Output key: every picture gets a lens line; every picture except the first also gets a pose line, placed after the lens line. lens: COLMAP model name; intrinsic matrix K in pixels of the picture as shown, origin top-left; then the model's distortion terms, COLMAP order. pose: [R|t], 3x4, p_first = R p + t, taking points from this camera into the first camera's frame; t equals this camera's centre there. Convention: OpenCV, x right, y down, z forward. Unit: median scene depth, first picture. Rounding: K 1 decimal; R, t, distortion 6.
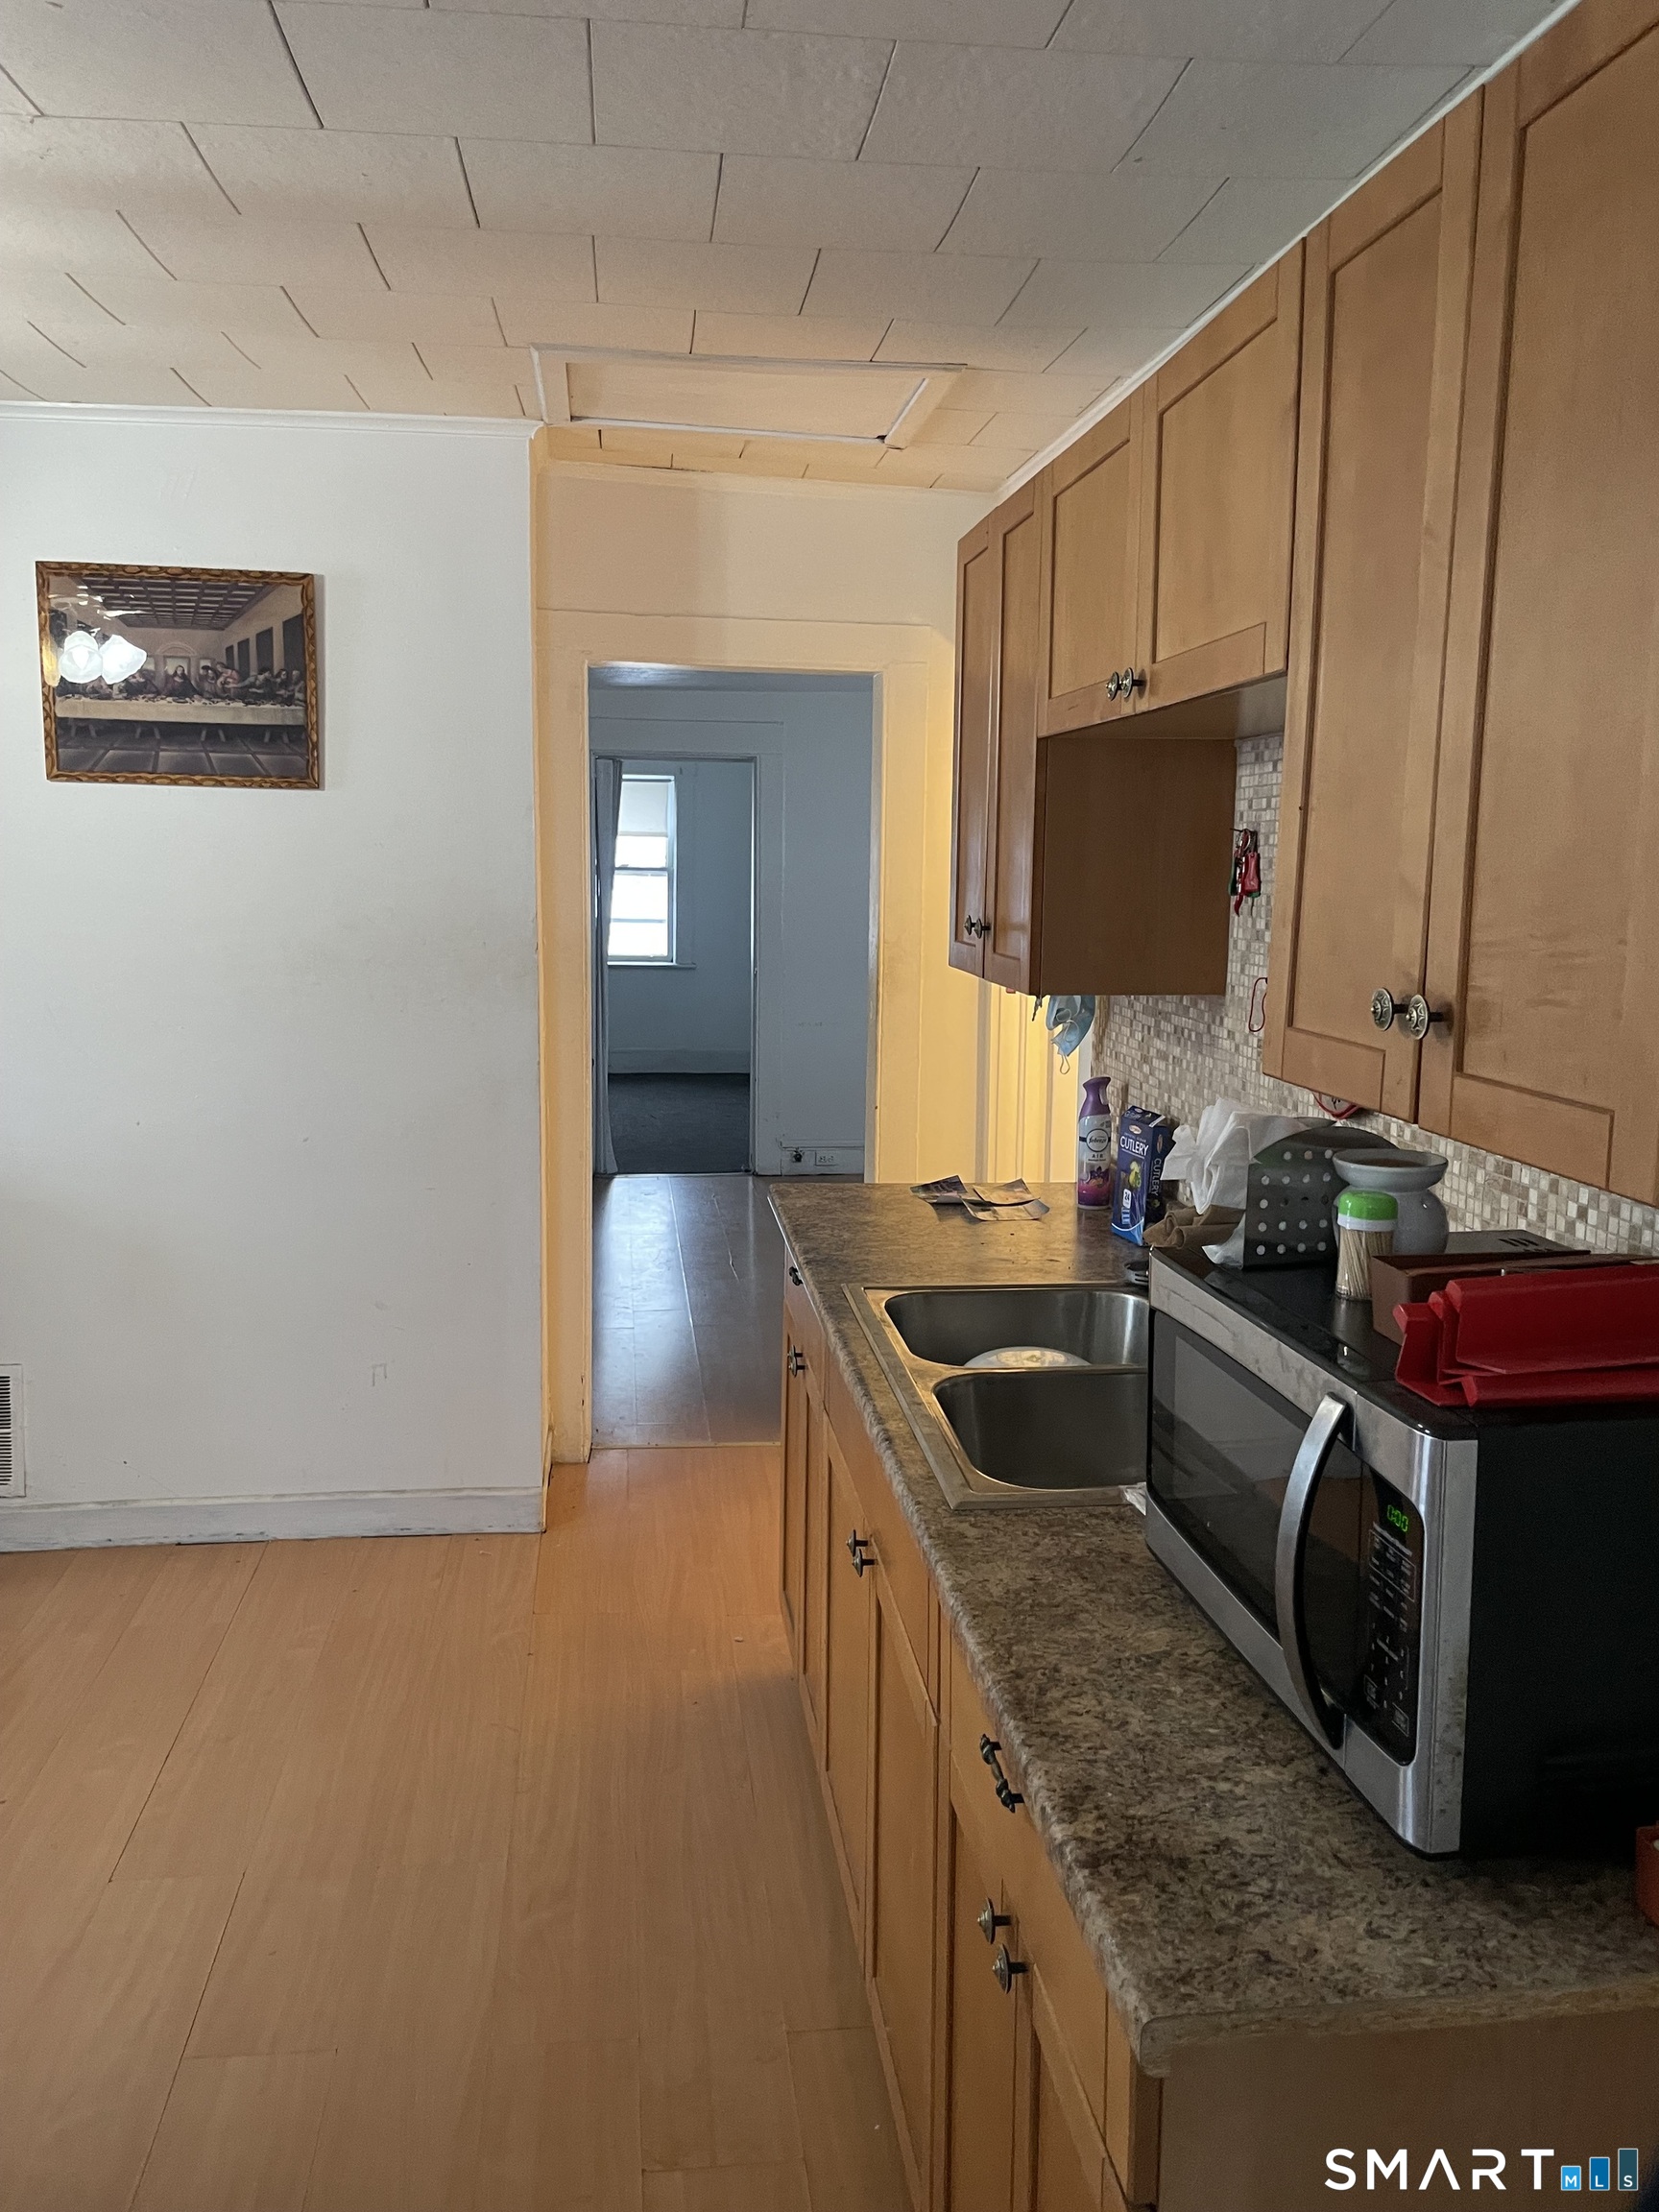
lens RADIAL K [[1727.3, 0, 845.6], [0, 1727.3, 1101.6], [0, 0, 1]] dist [0.100371, -0.154752]
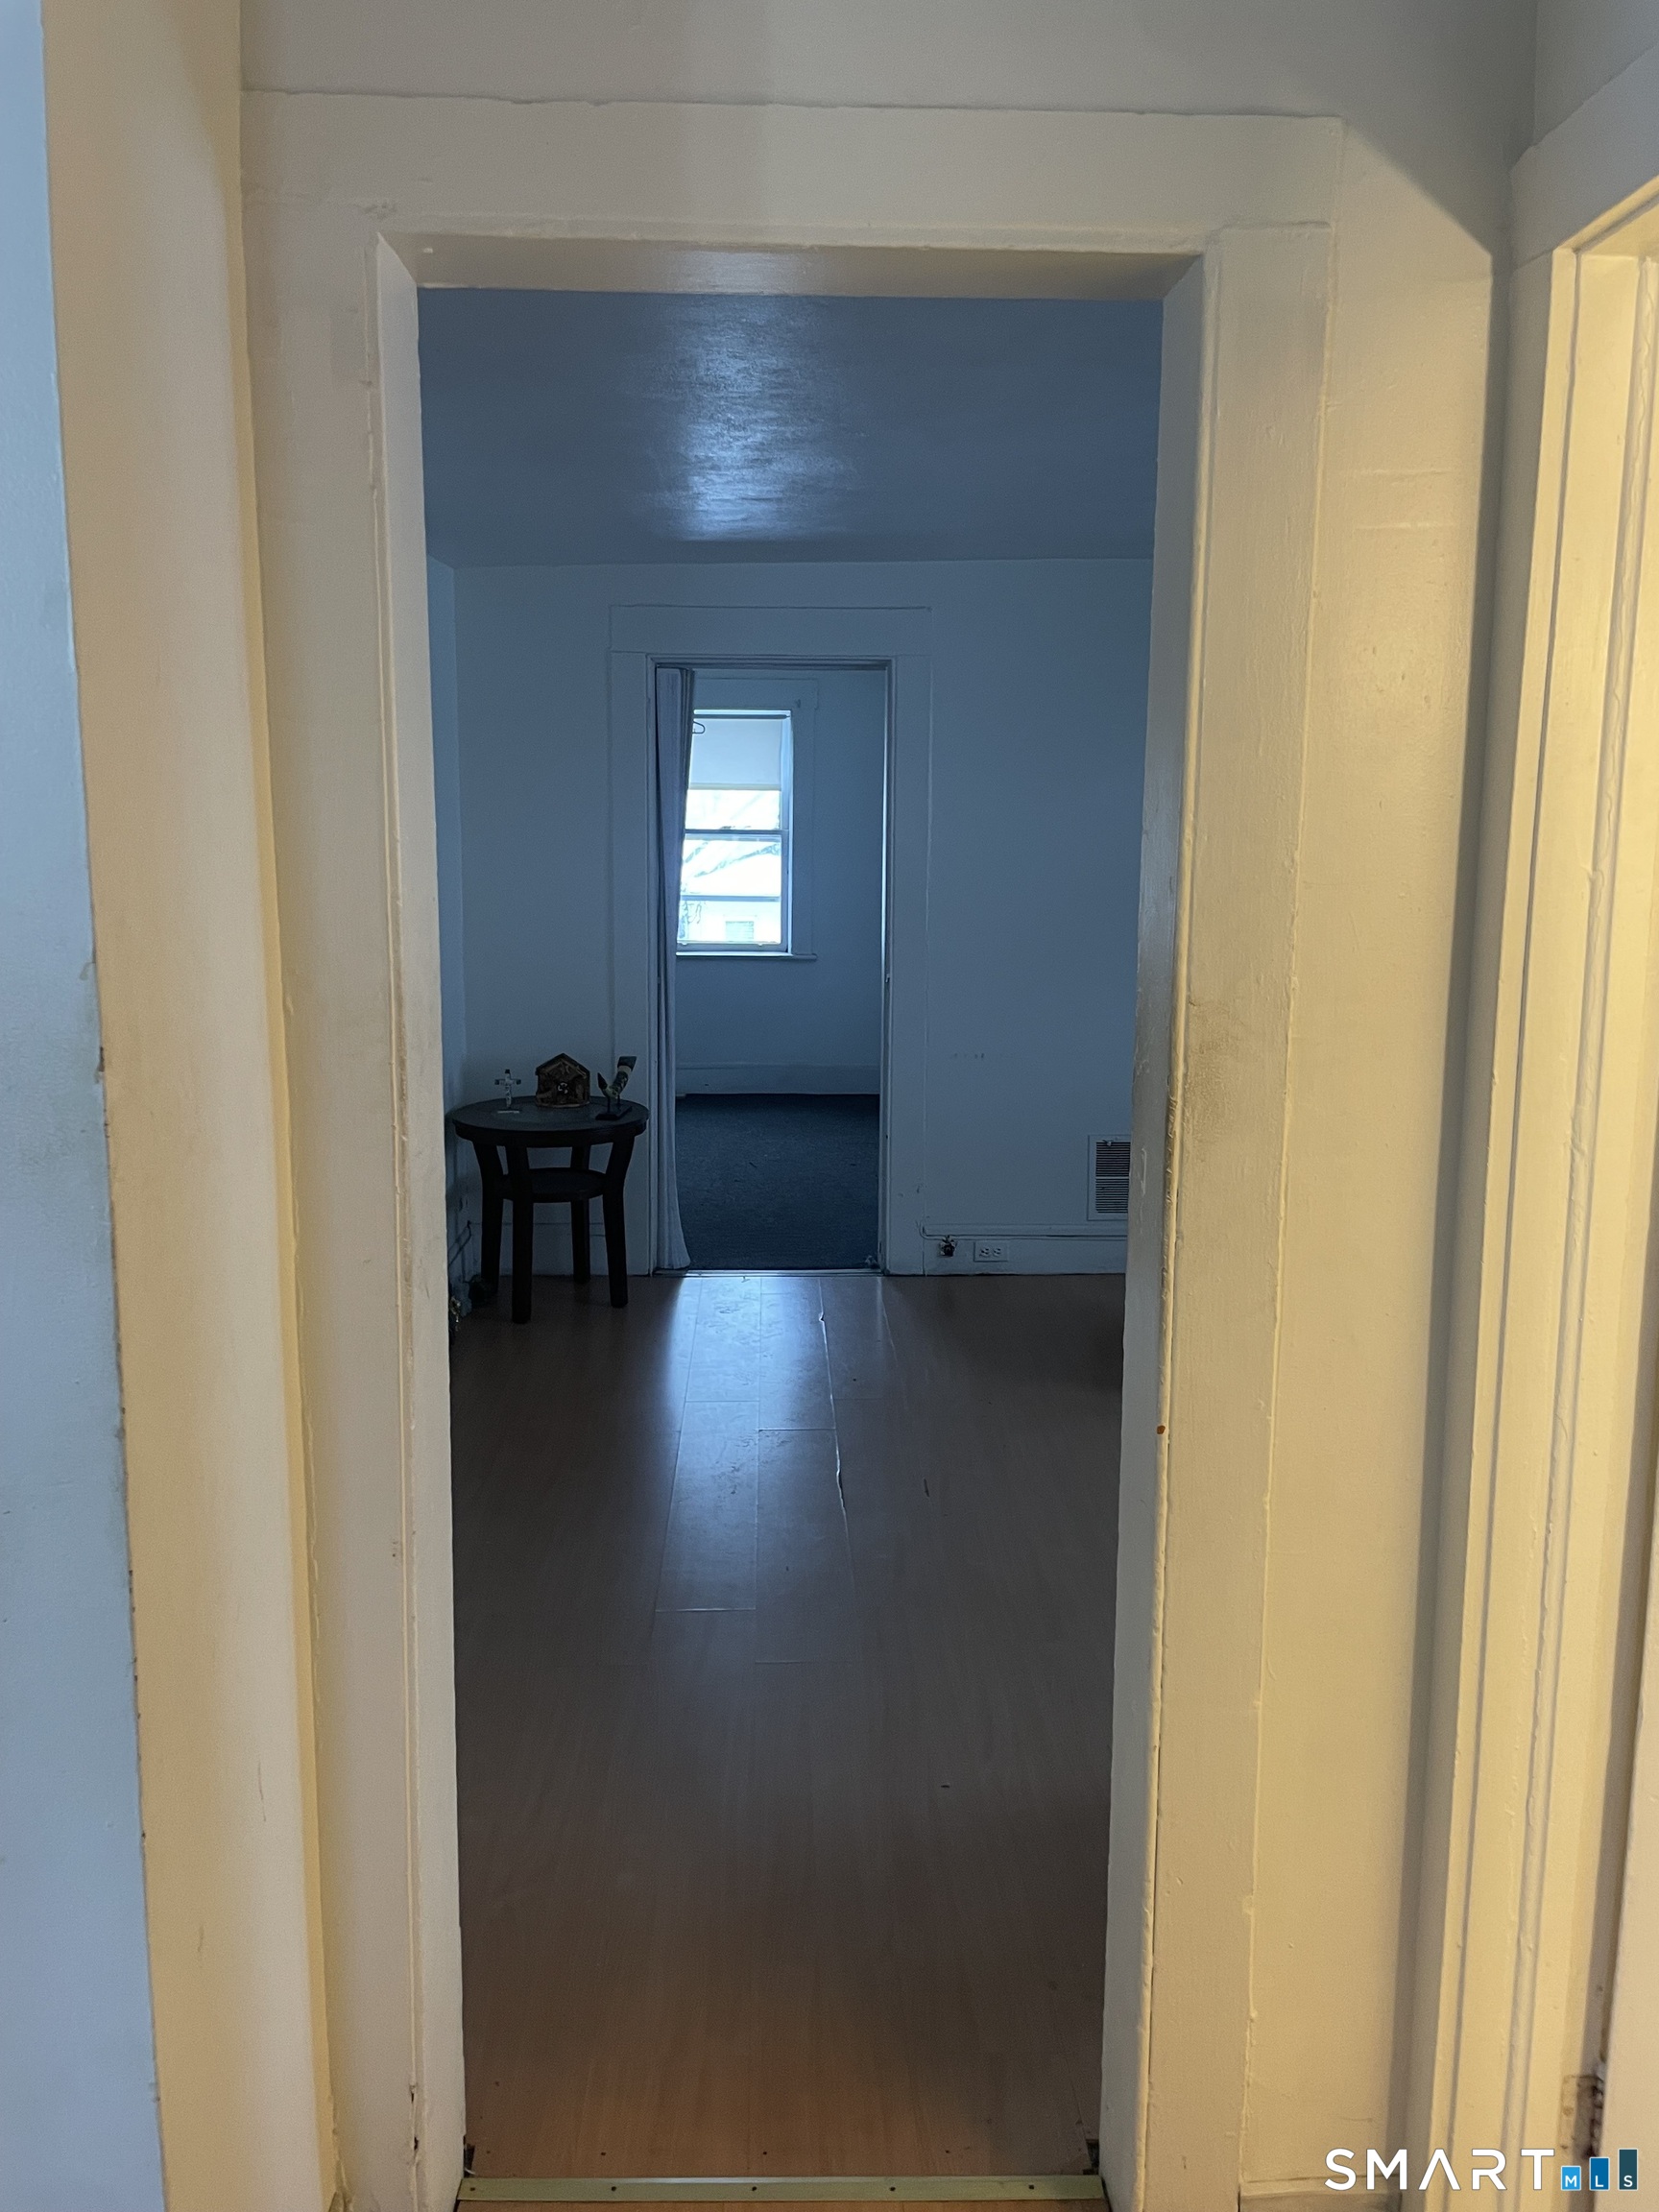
lens RADIAL K [[1727.3, 0, 845.6], [0, 1727.3, 1101.6], [0, 0, 1]] dist [0.100371, -0.154752]
pose [[0.996410, 0.005838, -0.084455, -0.010389], [-0.004176, 0.999794, 0.019844, -0.039149], [0.084554, -0.019420, 0.996230, 0.308820]]
